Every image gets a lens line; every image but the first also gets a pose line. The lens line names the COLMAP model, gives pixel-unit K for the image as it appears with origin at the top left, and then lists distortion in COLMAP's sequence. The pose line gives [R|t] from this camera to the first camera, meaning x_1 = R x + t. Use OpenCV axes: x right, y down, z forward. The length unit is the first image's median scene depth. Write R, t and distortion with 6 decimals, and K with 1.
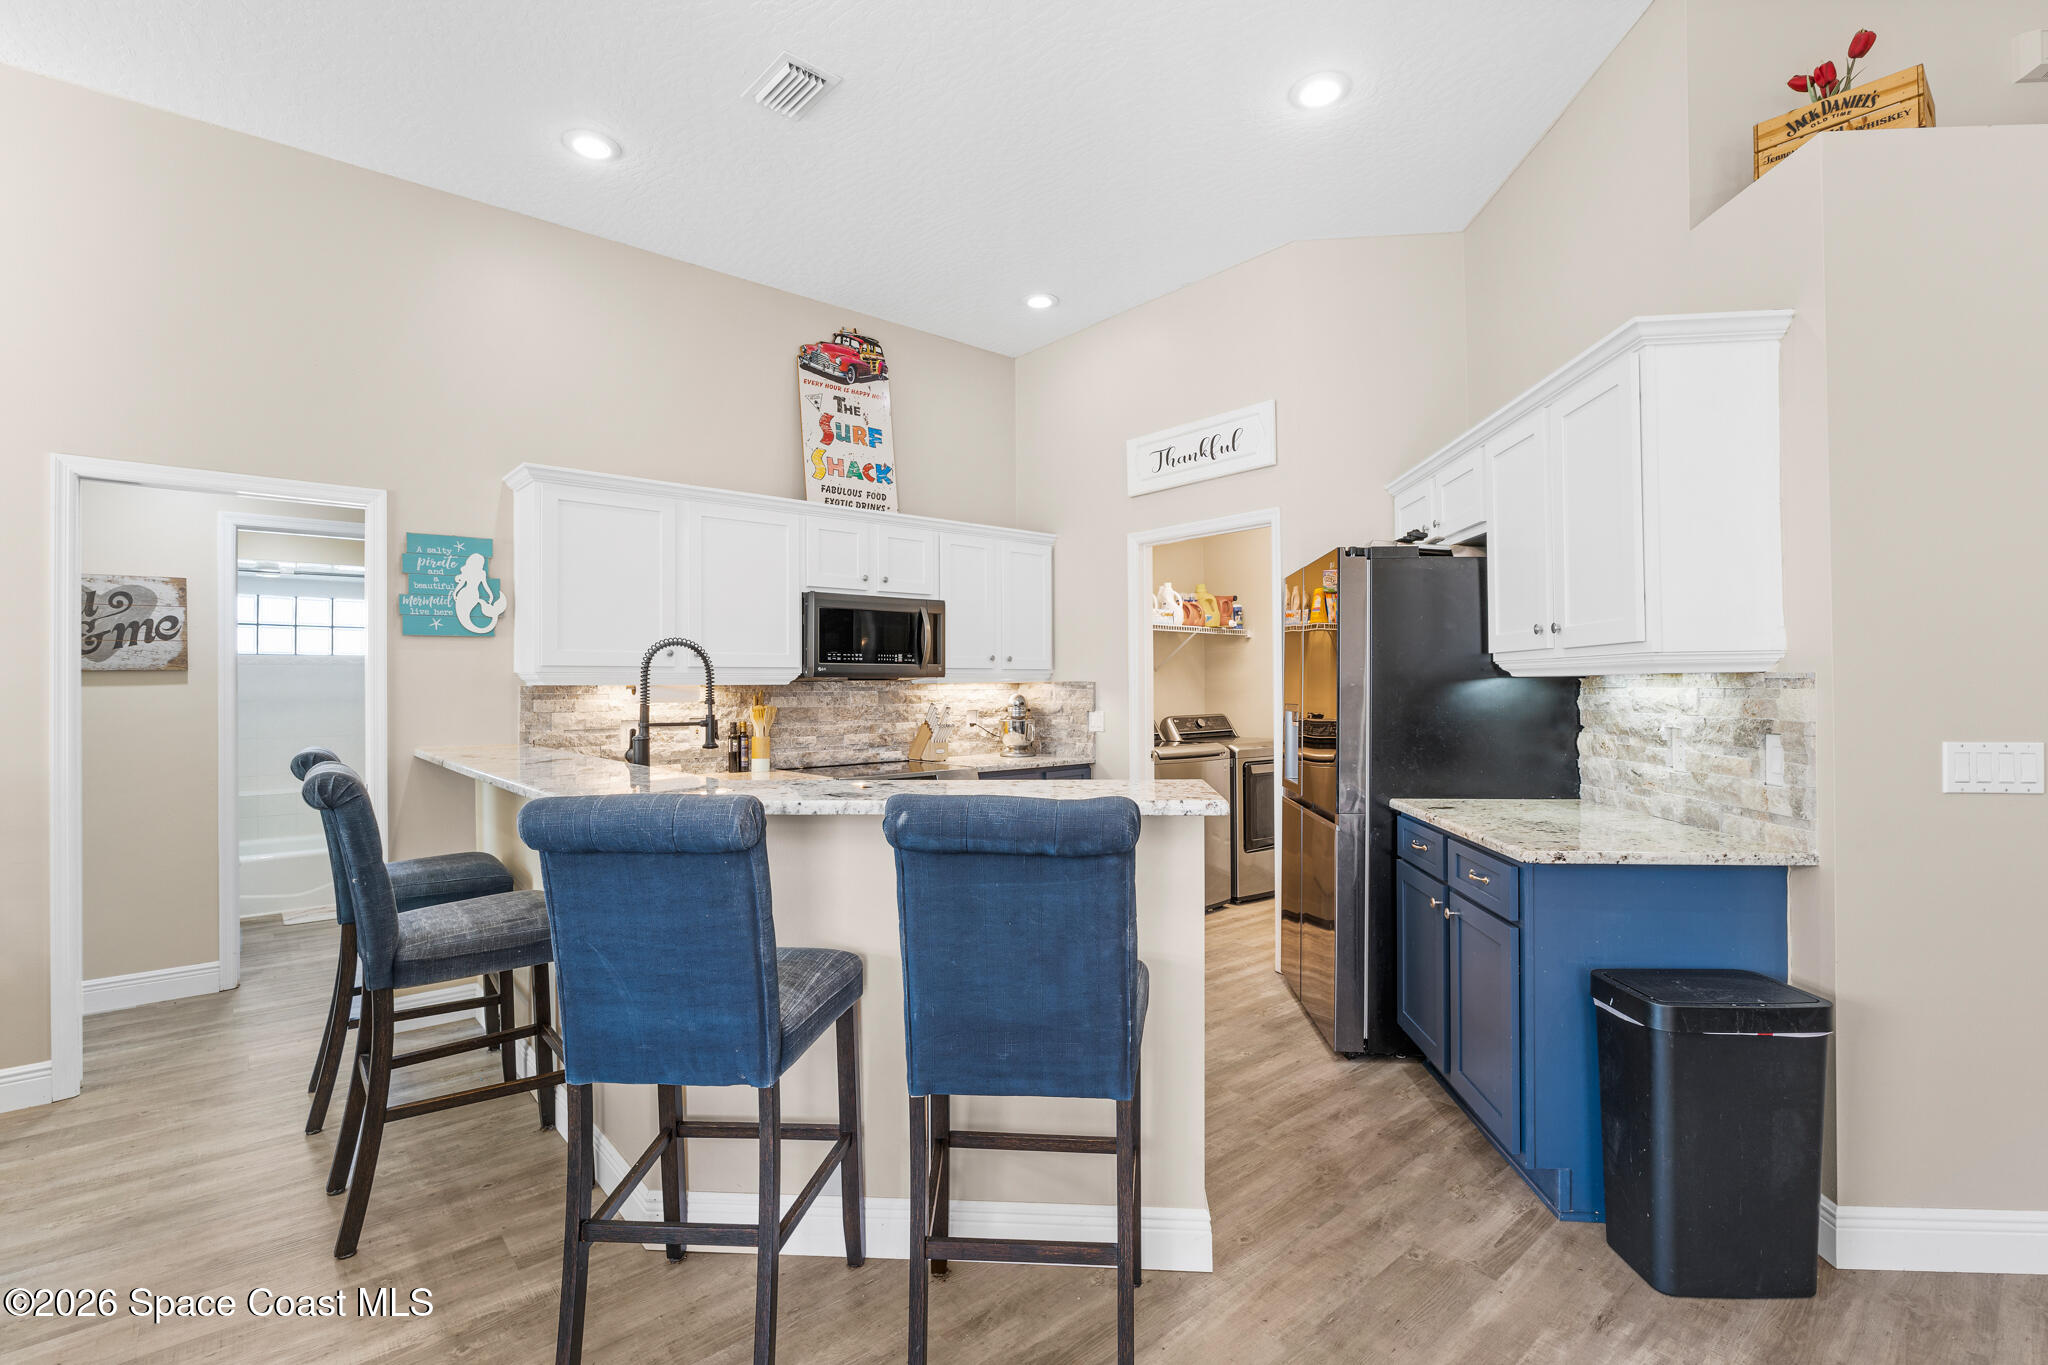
lens RADIAL K [[919.4, 0, 1016.3], [0, 919.4, 679.7], [0, 0, 1]] dist [-0.010575, -0.000238]
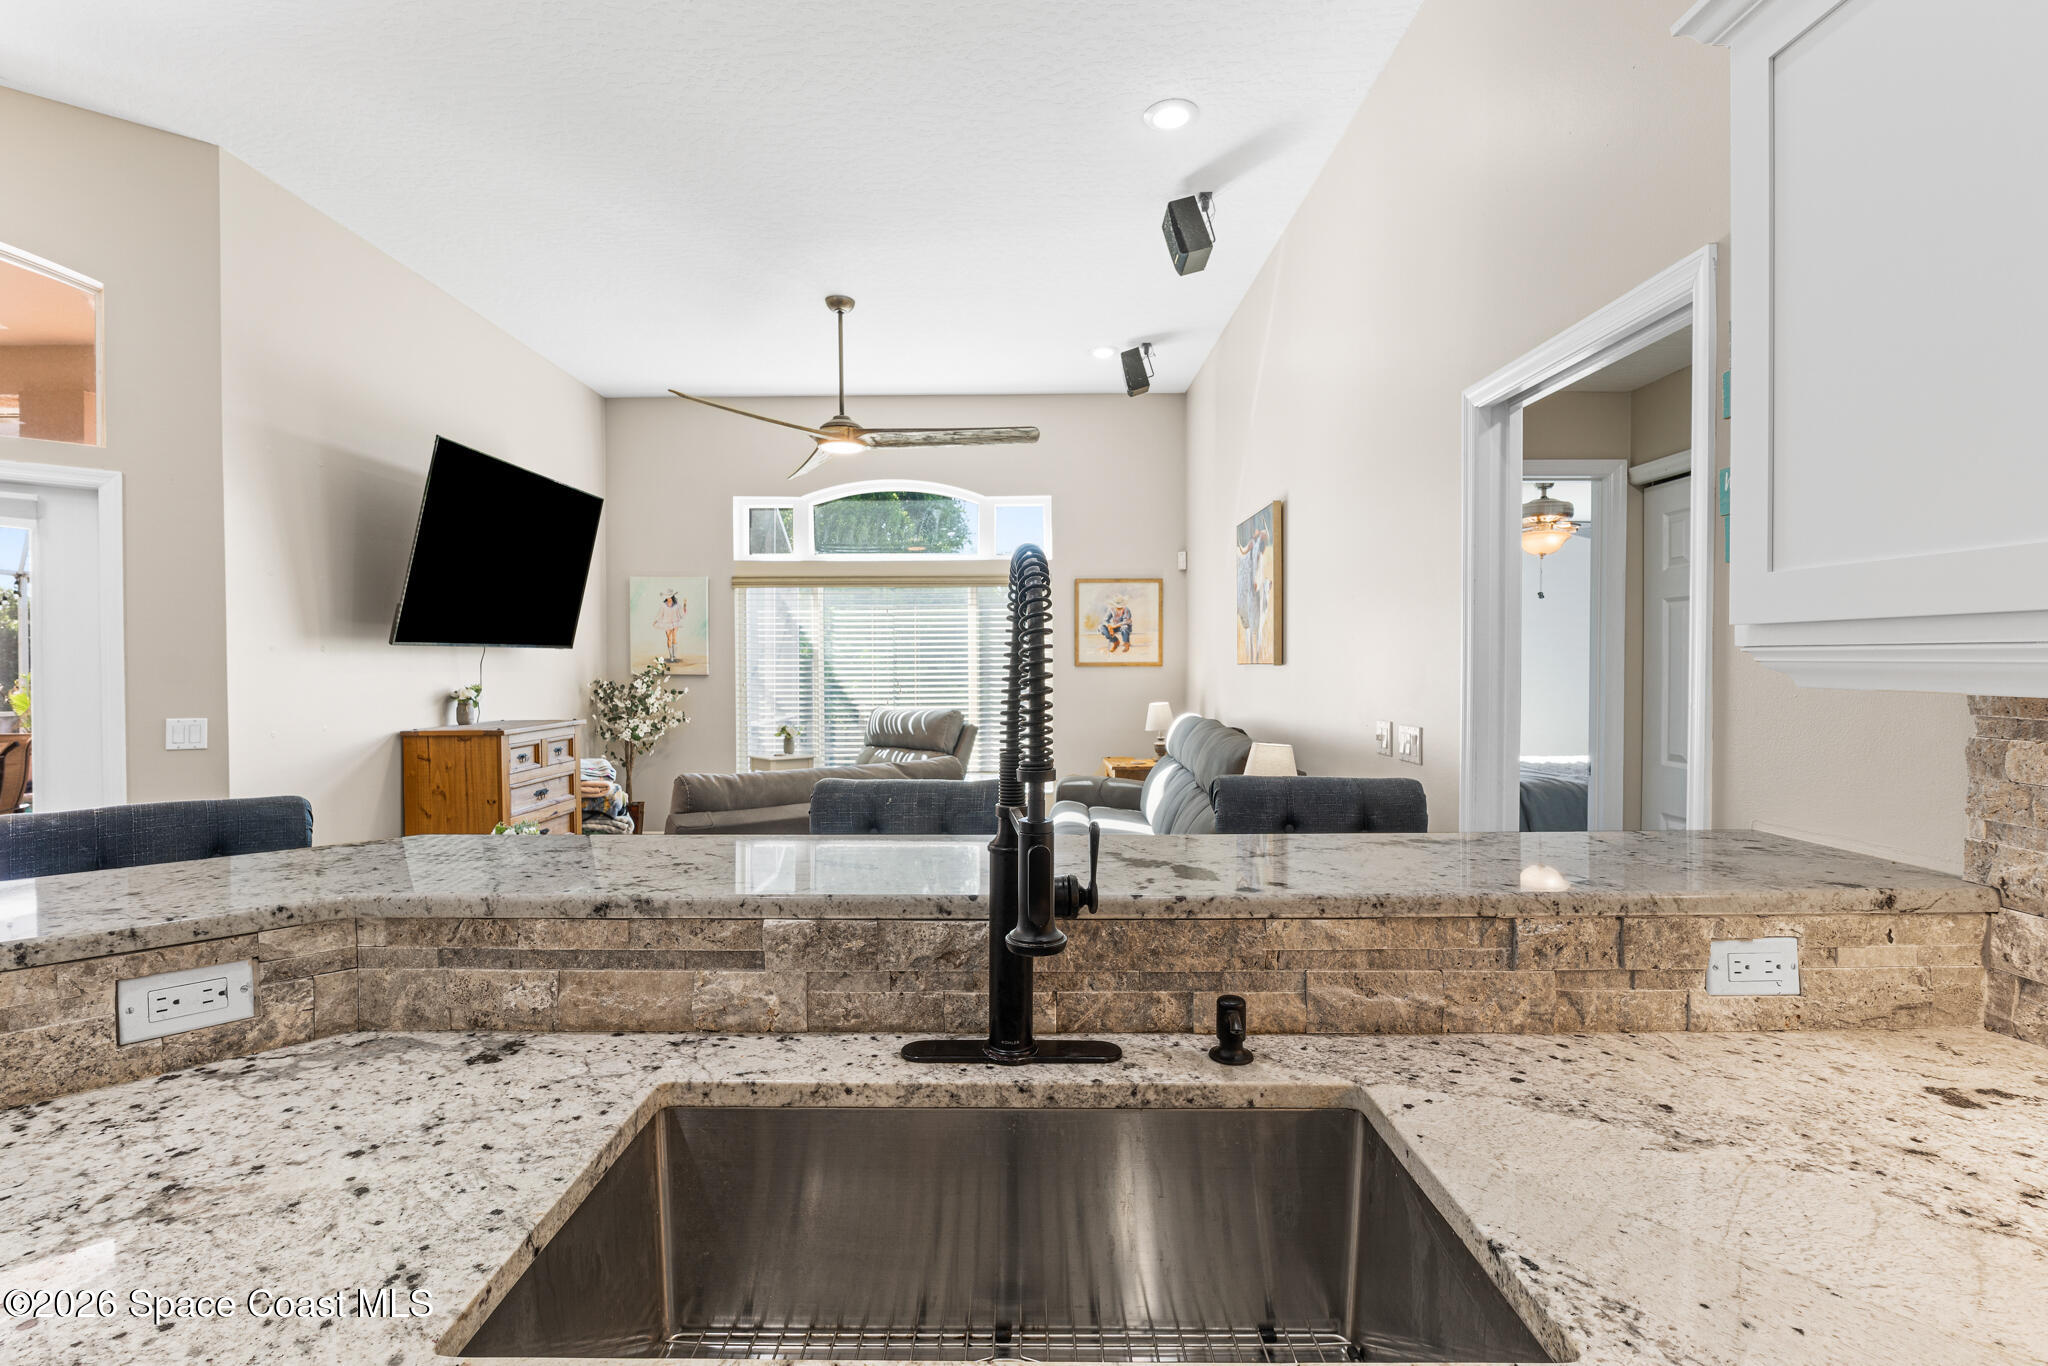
lens RADIAL K [[938.2, 0, 1008.1], [0, 938.2, 676.9], [0, 0, 1]] dist [-0.010680, 0.000234]
pose [[-0.656724, 0.021673, -0.753820, -0.083791], [0.012786, 0.999763, 0.017605, -0.004988], [0.754023, 0.001923, -0.656846, 0.769680]]
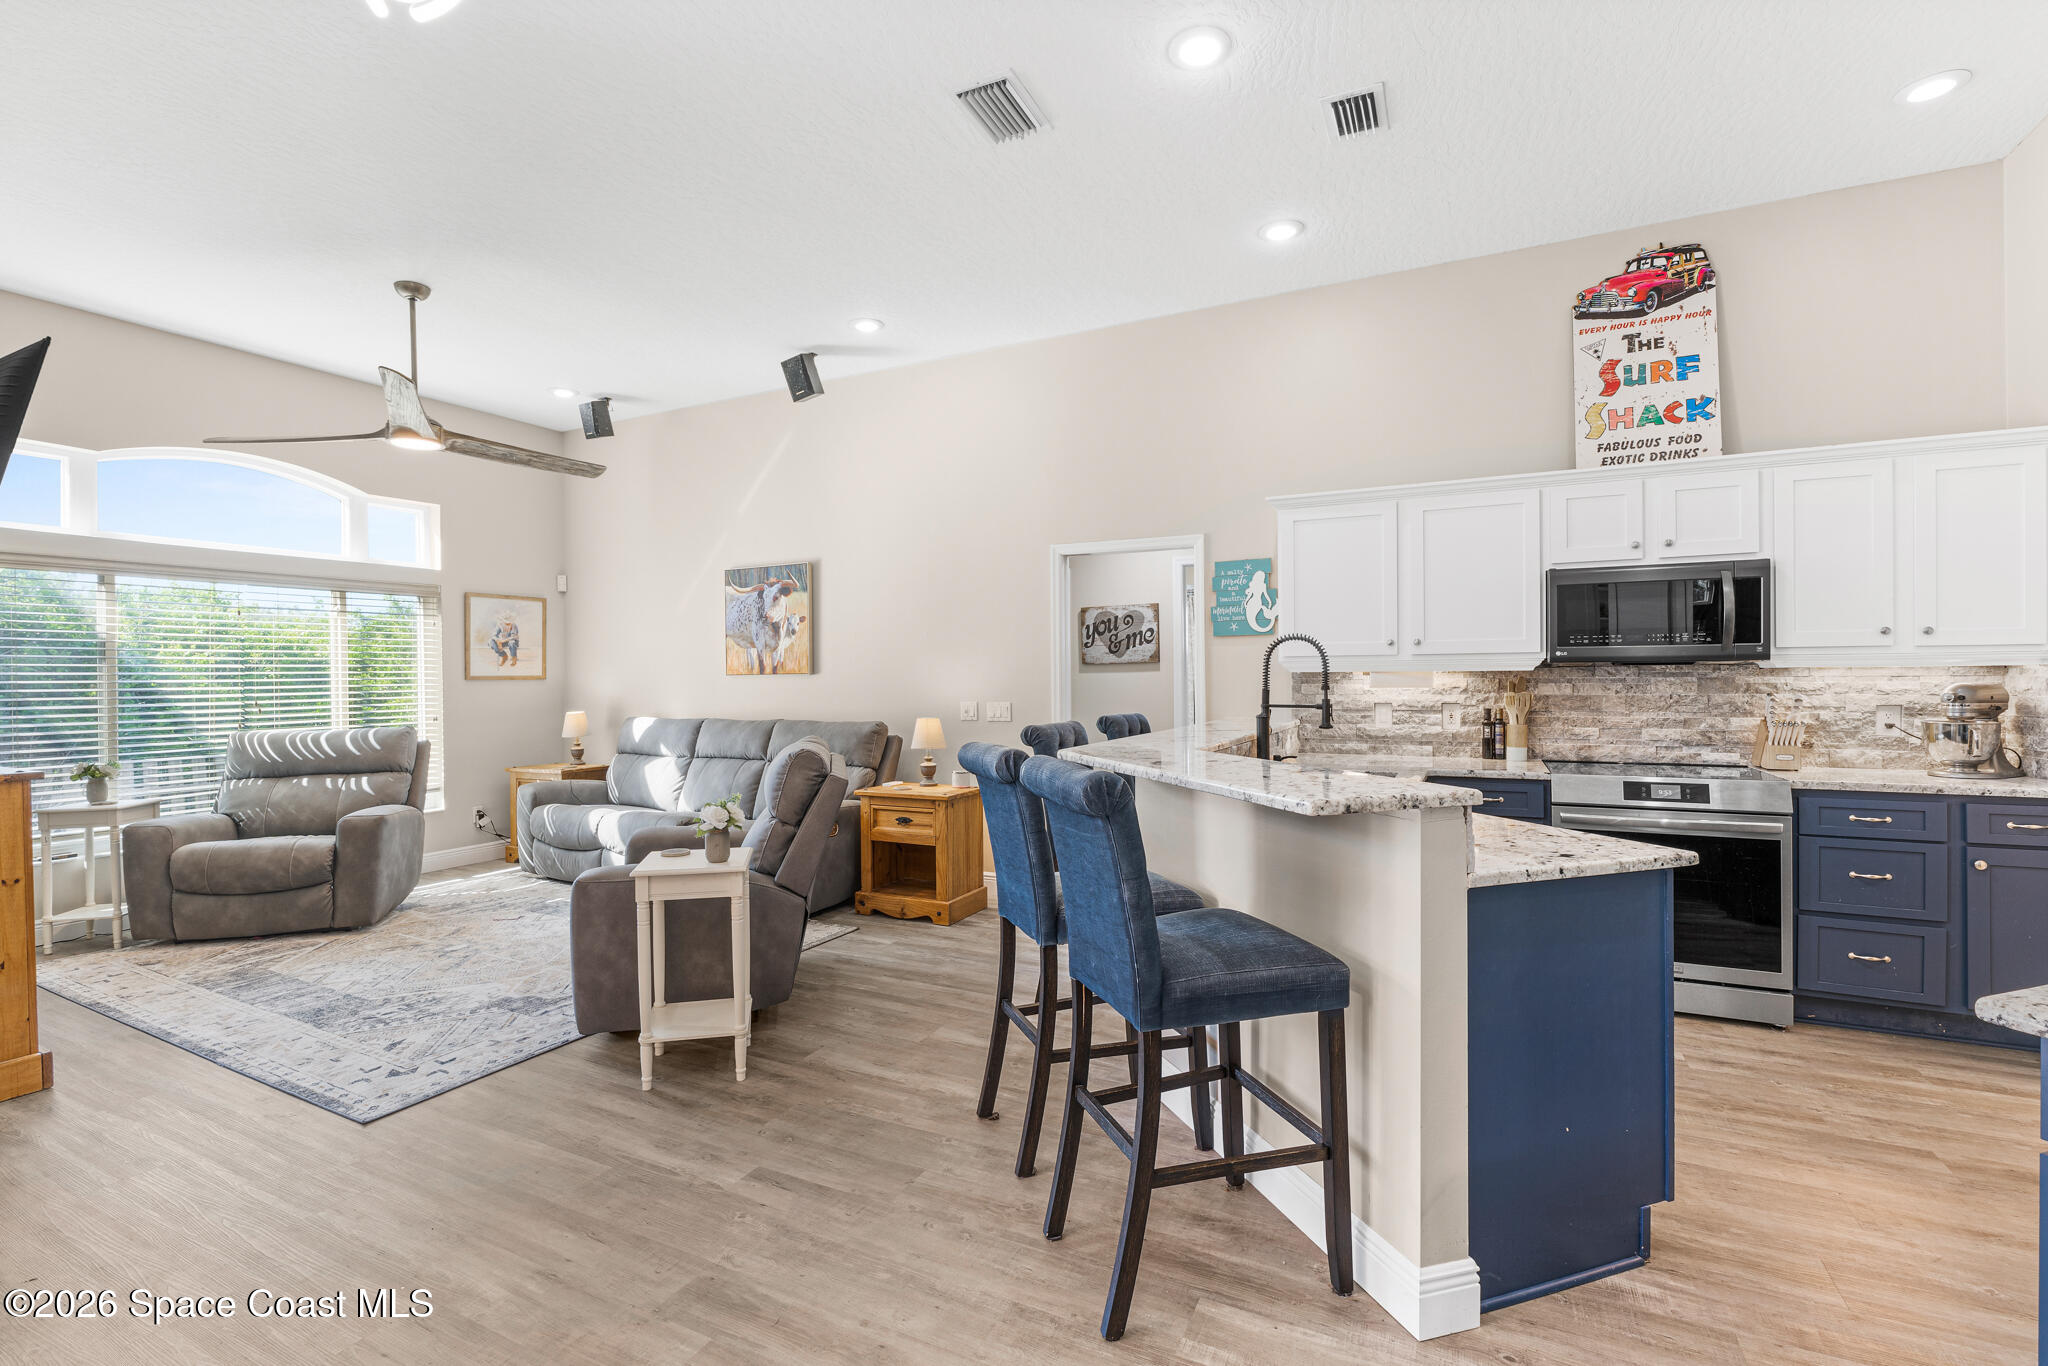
lens RADIAL K [[919.4, 0, 1016.3], [0, 919.4, 680.2], [0, 0, 1]] dist [-0.010575, -0.000238]
pose [[0.383609, 0.009551, -0.923446, 0.378534], [0.012326, 0.999804, 0.015461, -0.005332], [0.923413, -0.017313, 0.383416, 0.137016]]
